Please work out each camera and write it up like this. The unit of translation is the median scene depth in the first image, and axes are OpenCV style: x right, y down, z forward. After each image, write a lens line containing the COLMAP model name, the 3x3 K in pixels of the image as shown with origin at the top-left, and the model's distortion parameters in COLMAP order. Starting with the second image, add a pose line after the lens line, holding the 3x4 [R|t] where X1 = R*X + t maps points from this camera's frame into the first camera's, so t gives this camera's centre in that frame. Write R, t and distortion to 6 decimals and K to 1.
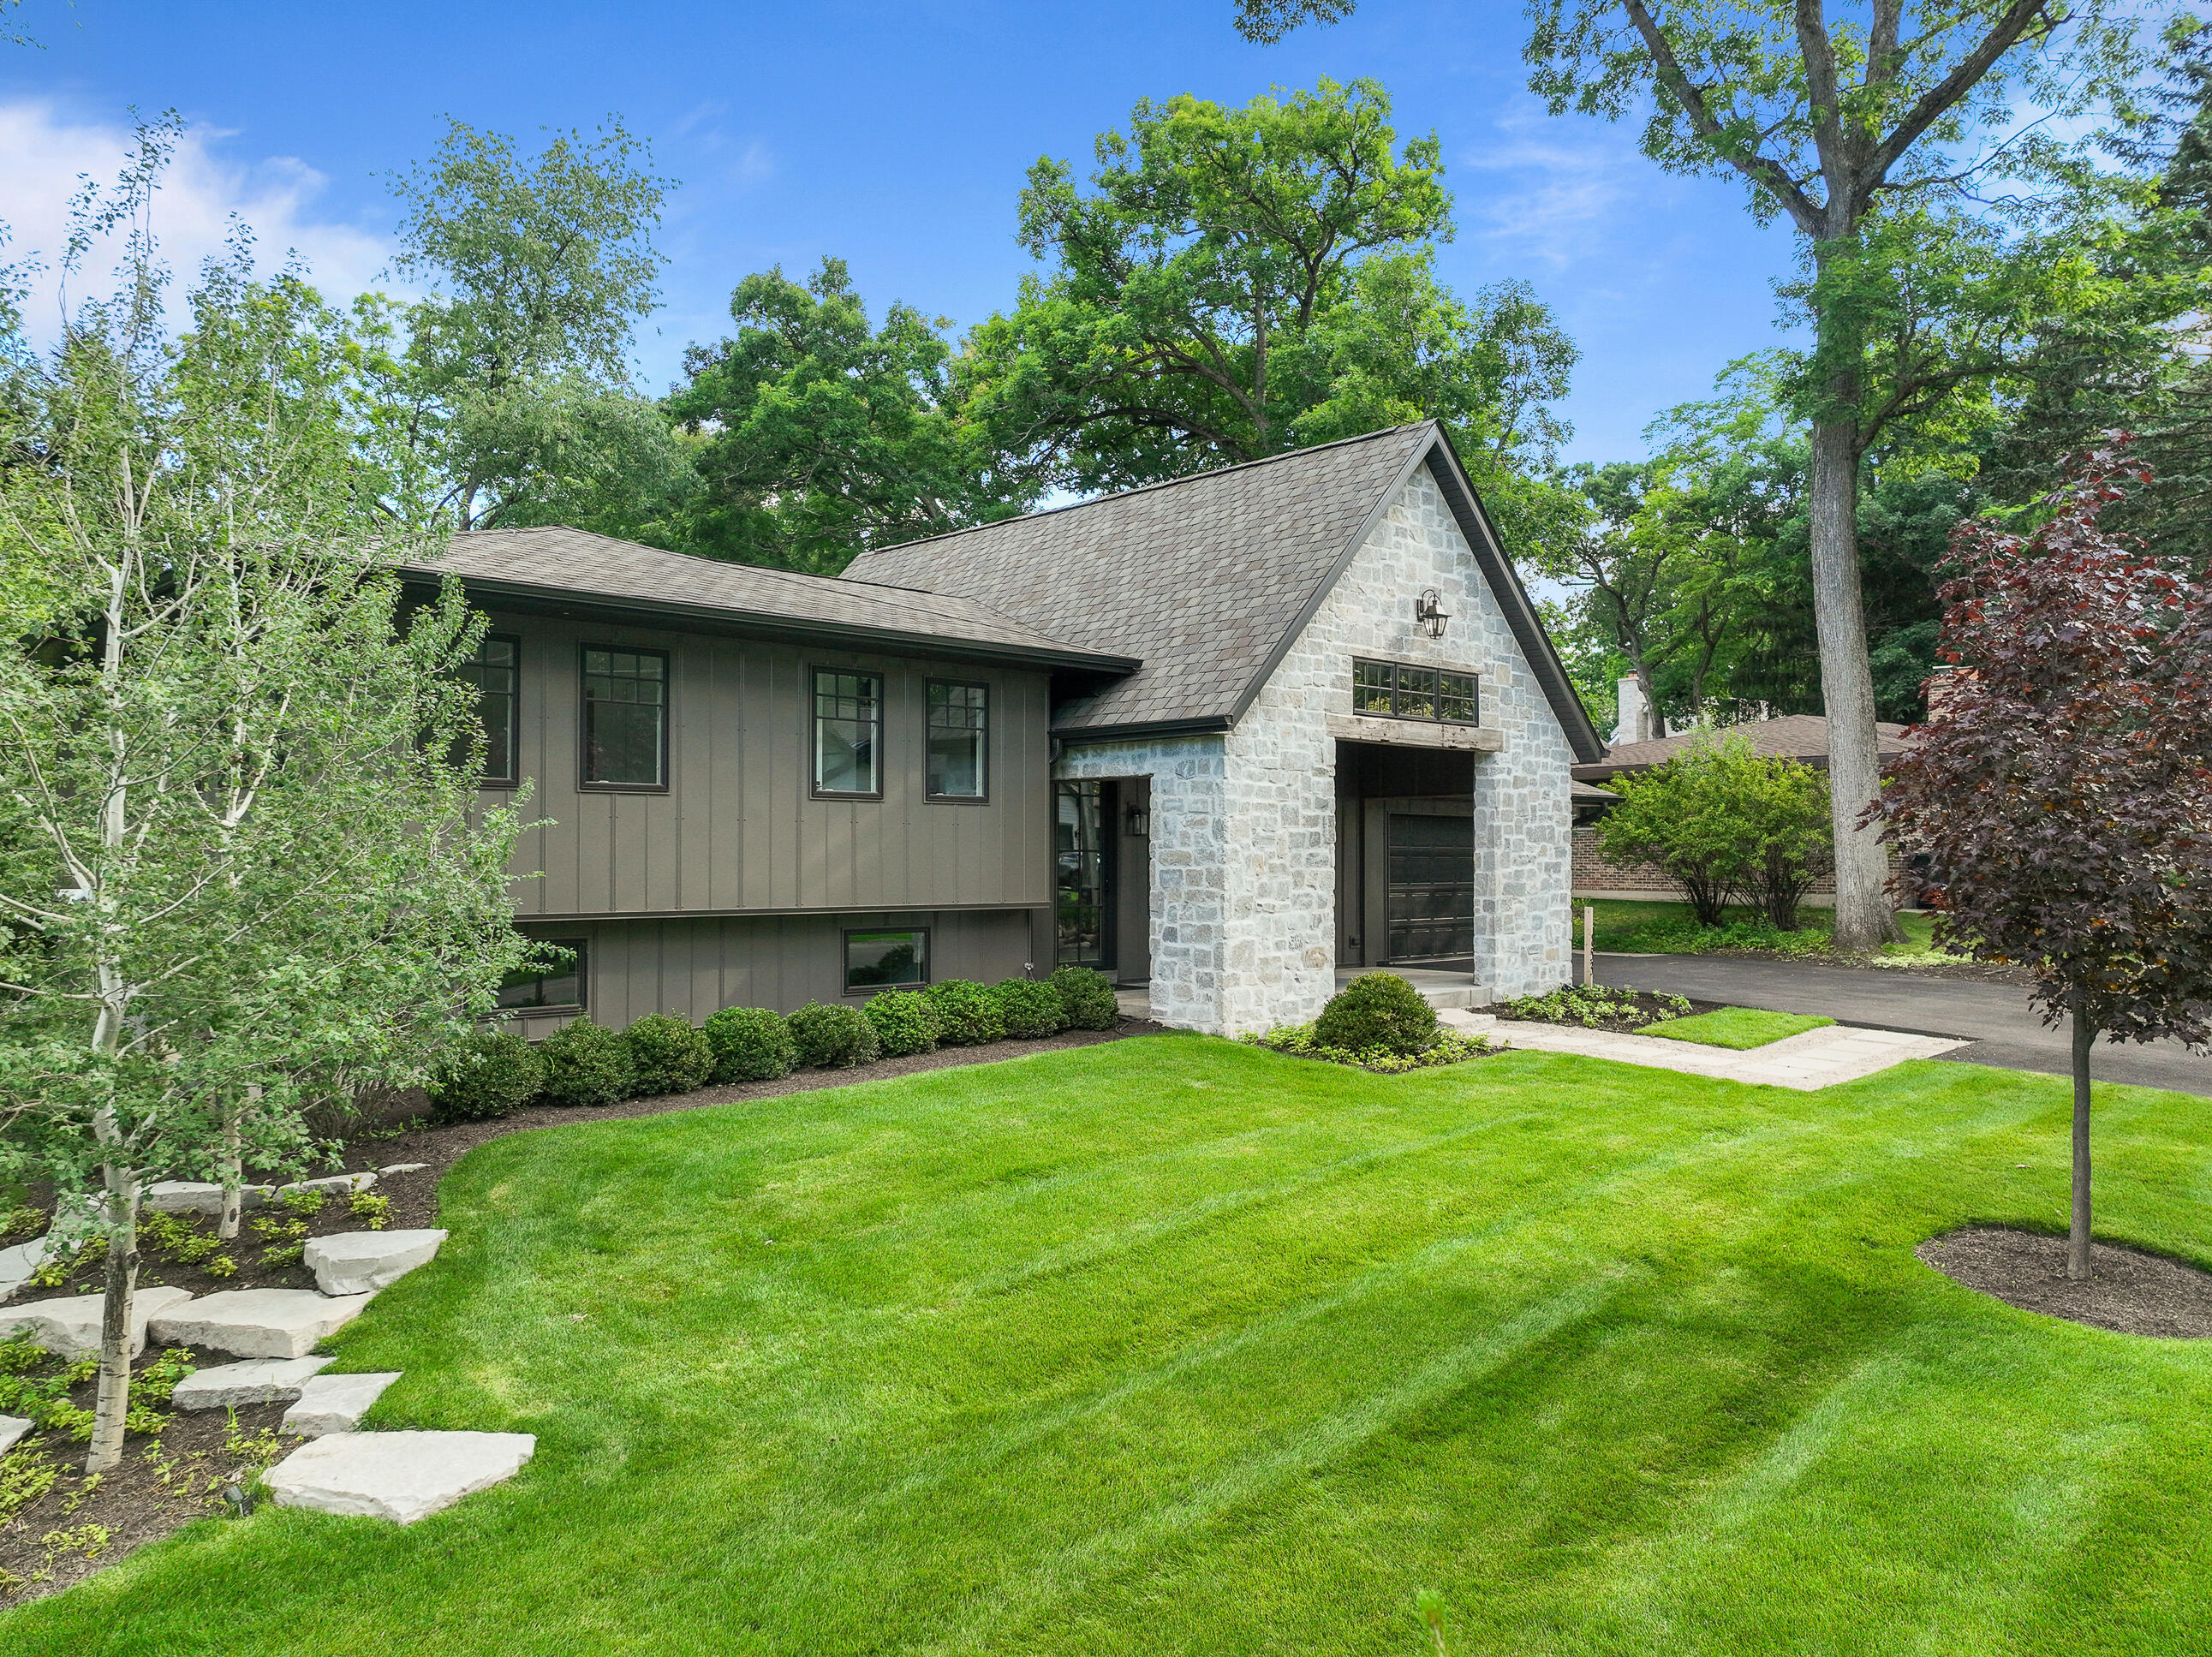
lens RADIAL K [[1599.1, 0, 1113.8], [0, 1599.1, 833.8], [0, 0, 1]] dist [0.006542, 0.001858]
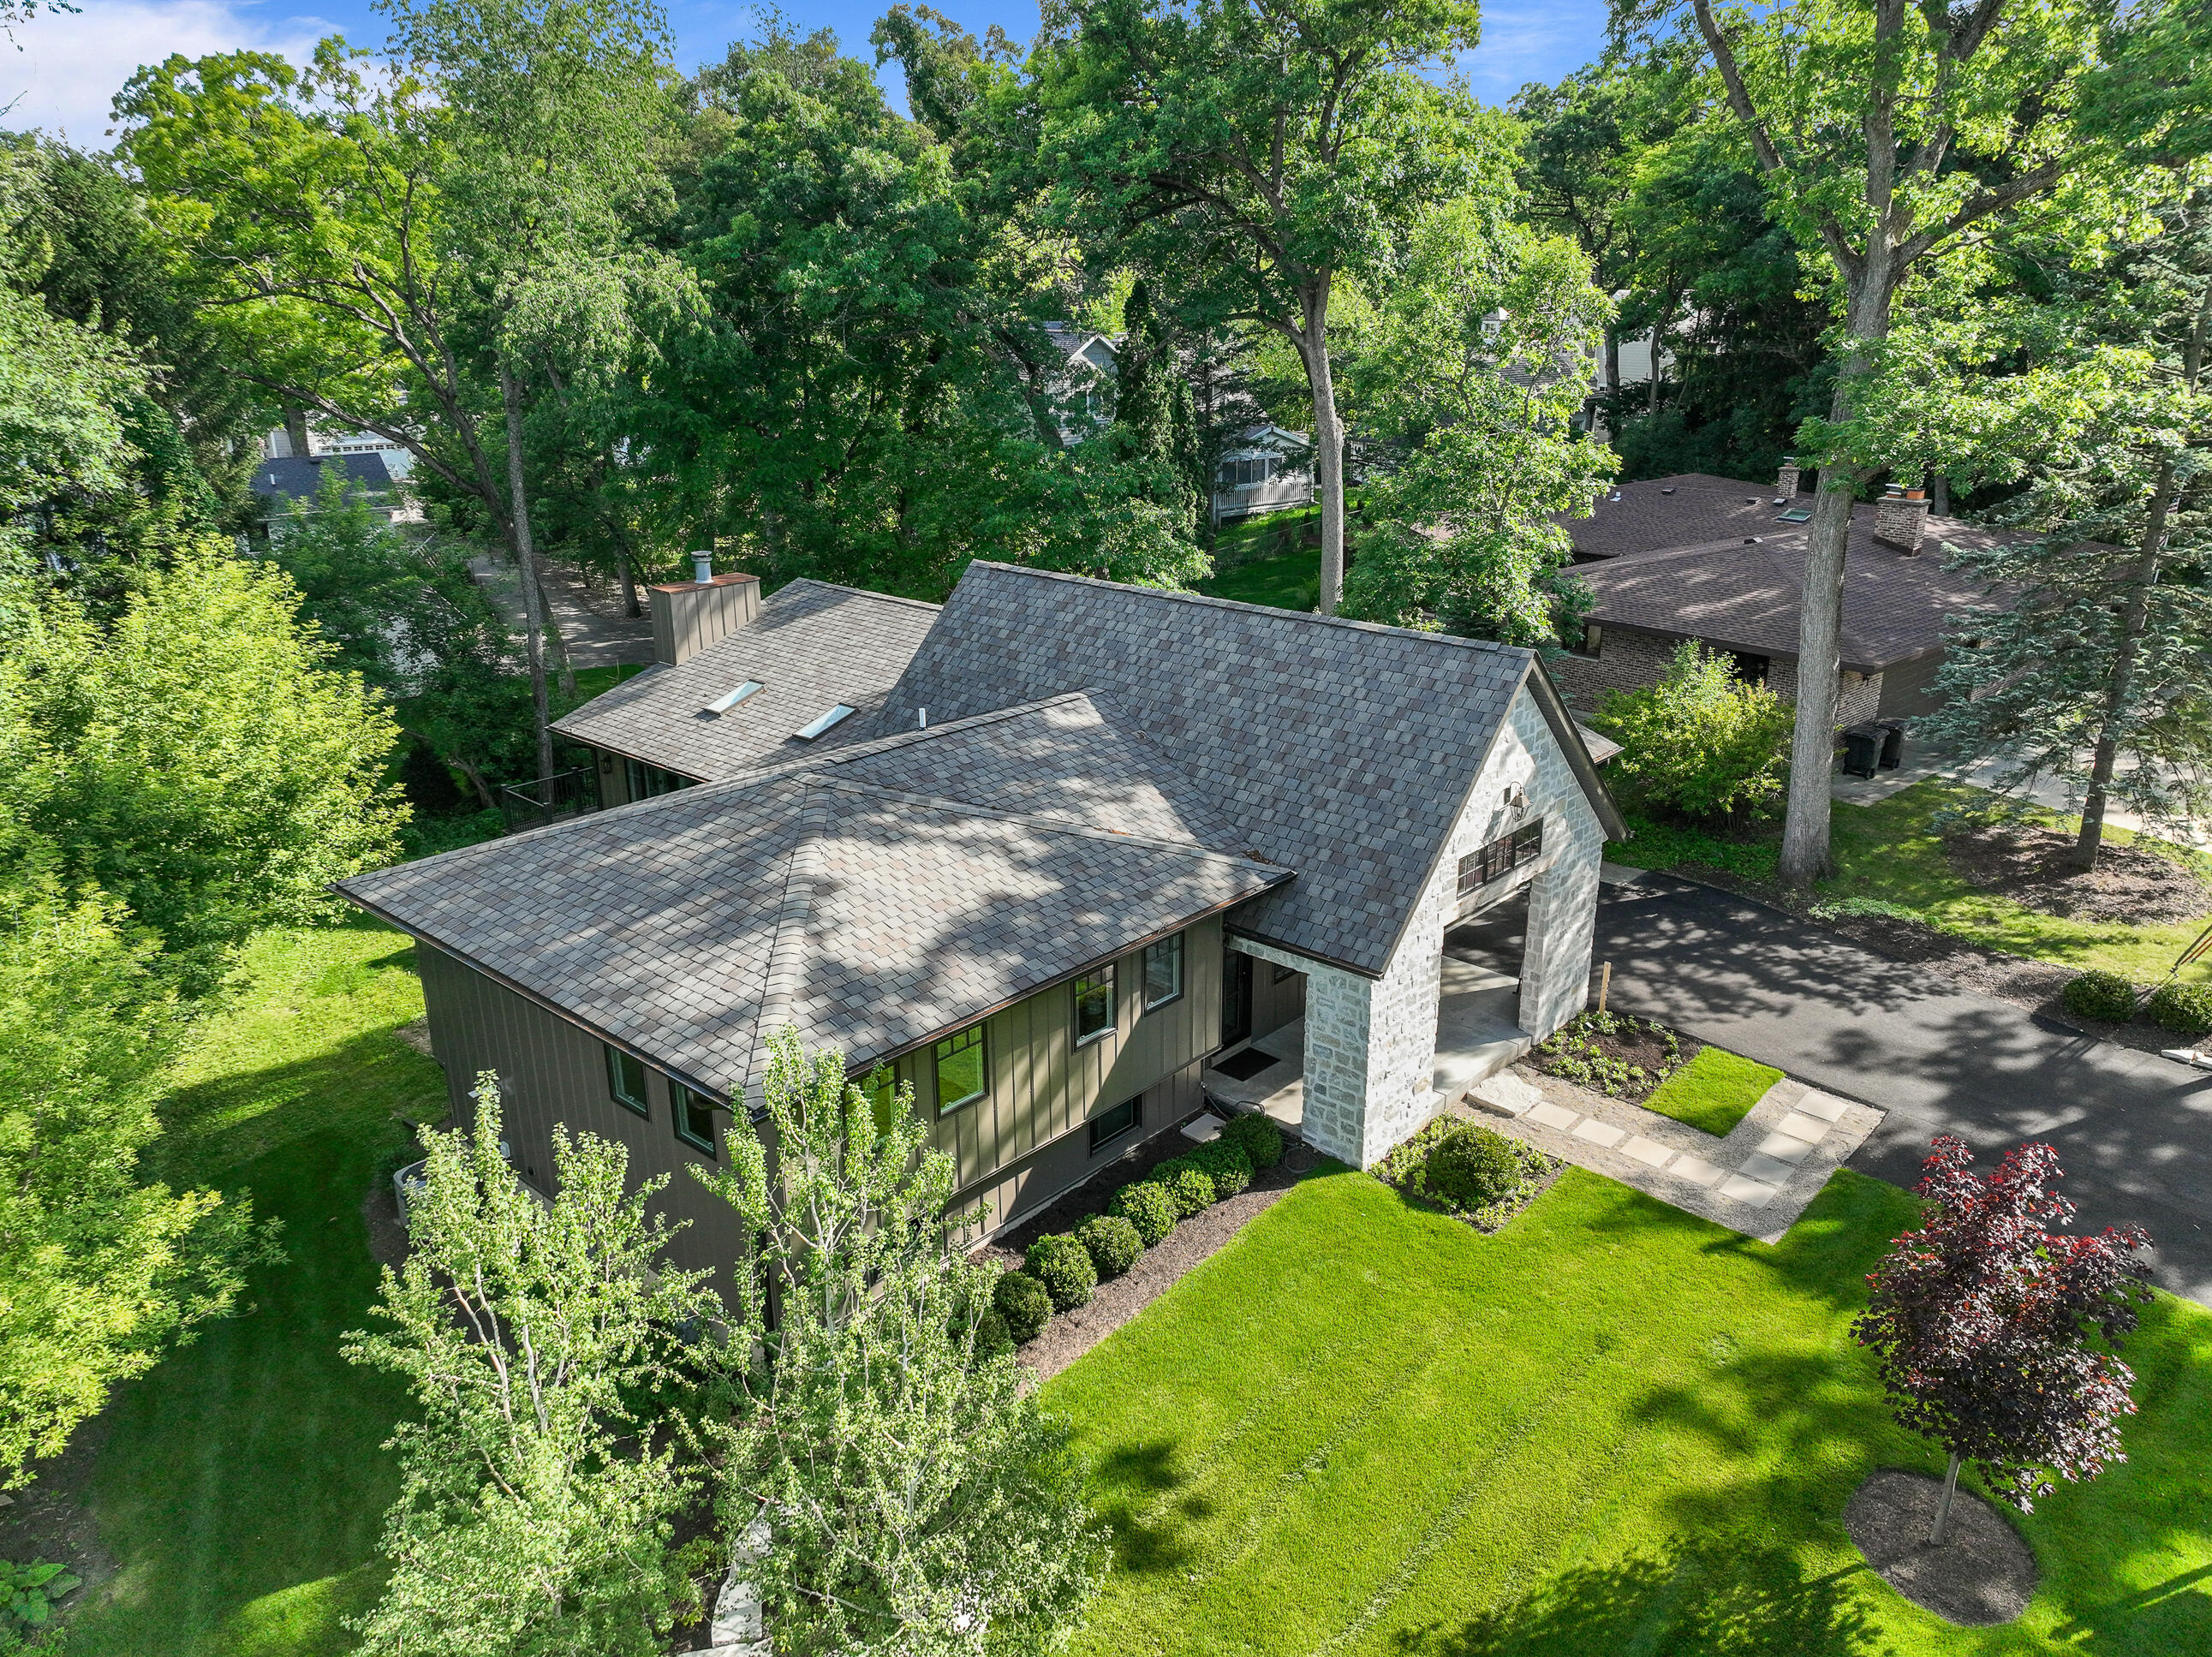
lens RADIAL K [[1599.1, 0, 1113.8], [0, 1599.1, 833.8], [0, 0, 1]] dist [0.006542, 0.001858]
pose [[0.997493, -0.027942, 0.065019, -0.211107], [0.003974, 0.939422, 0.342740, -0.578765], [-0.070657, -0.341623, 0.937177, -0.166086]]
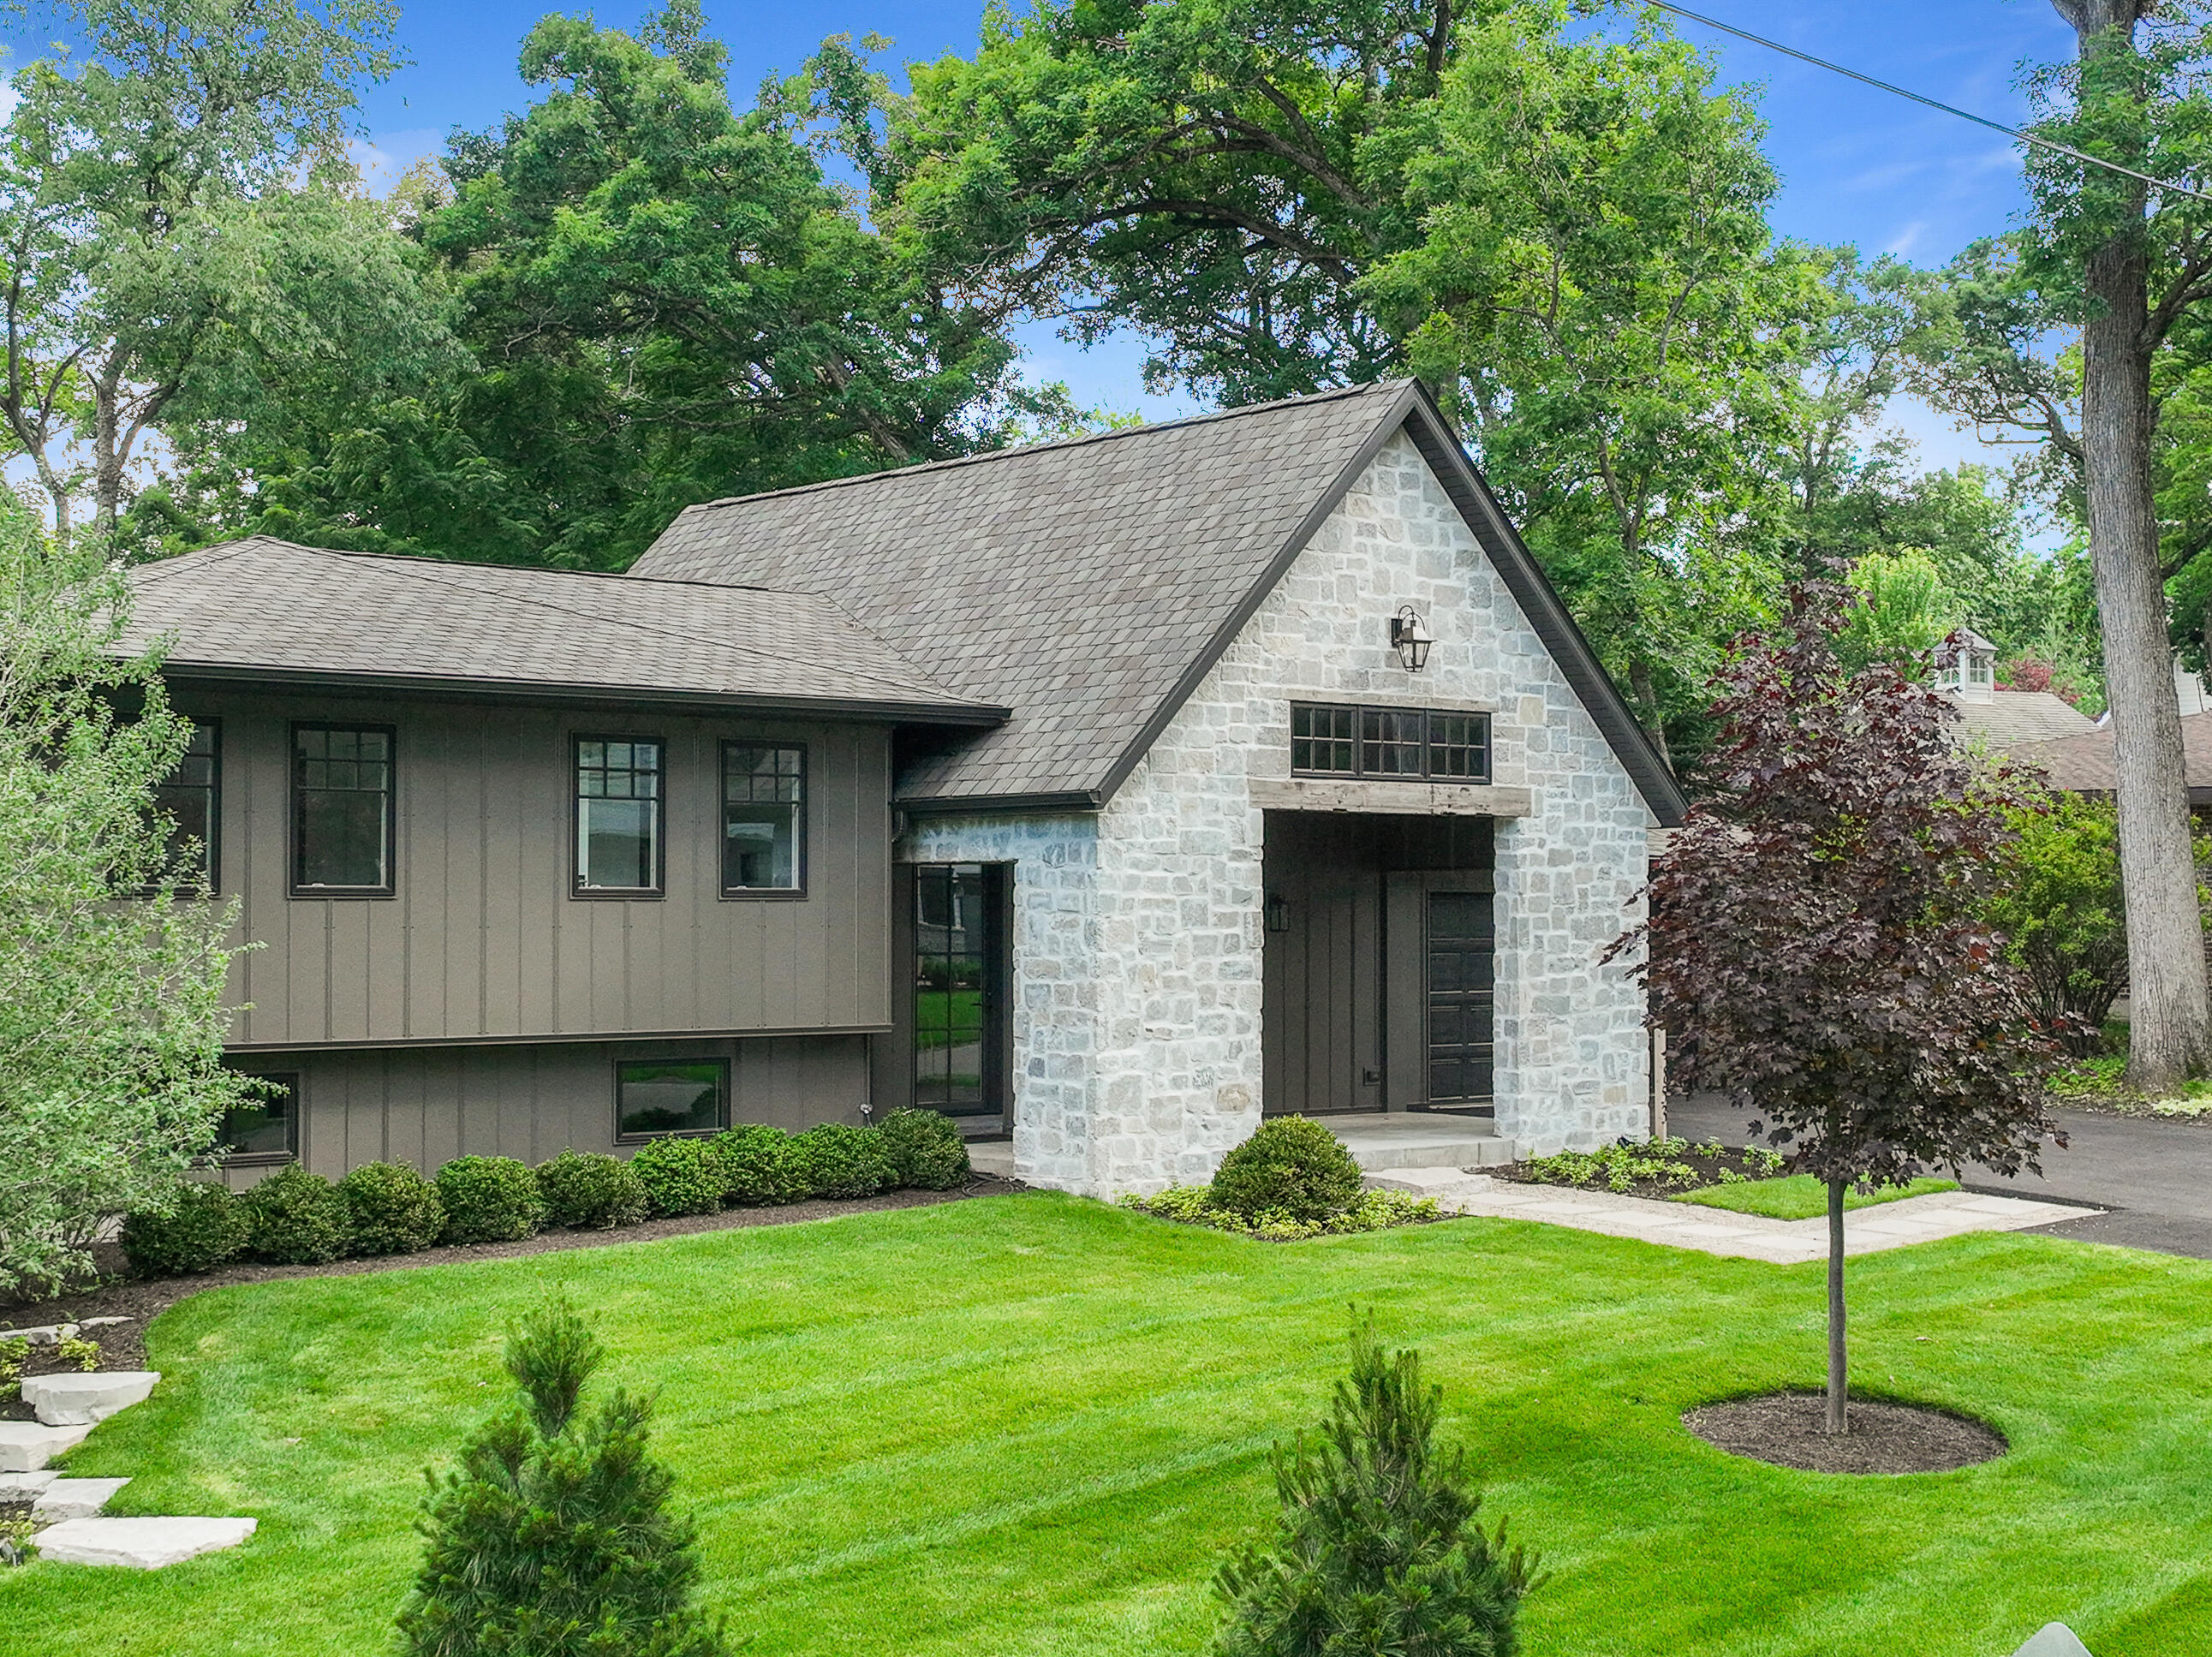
lens RADIAL K [[3118.0, 0, 1128.4], [0, 3118.0, 830.8], [0, 0, 1]] dist [0.009231, -0.003773]
pose [[0.998463, -0.002441, -0.055378, 0.158479], [0.001931, 0.999955, -0.009257, -0.036619], [0.055398, 0.009136, 0.998423, -0.492568]]
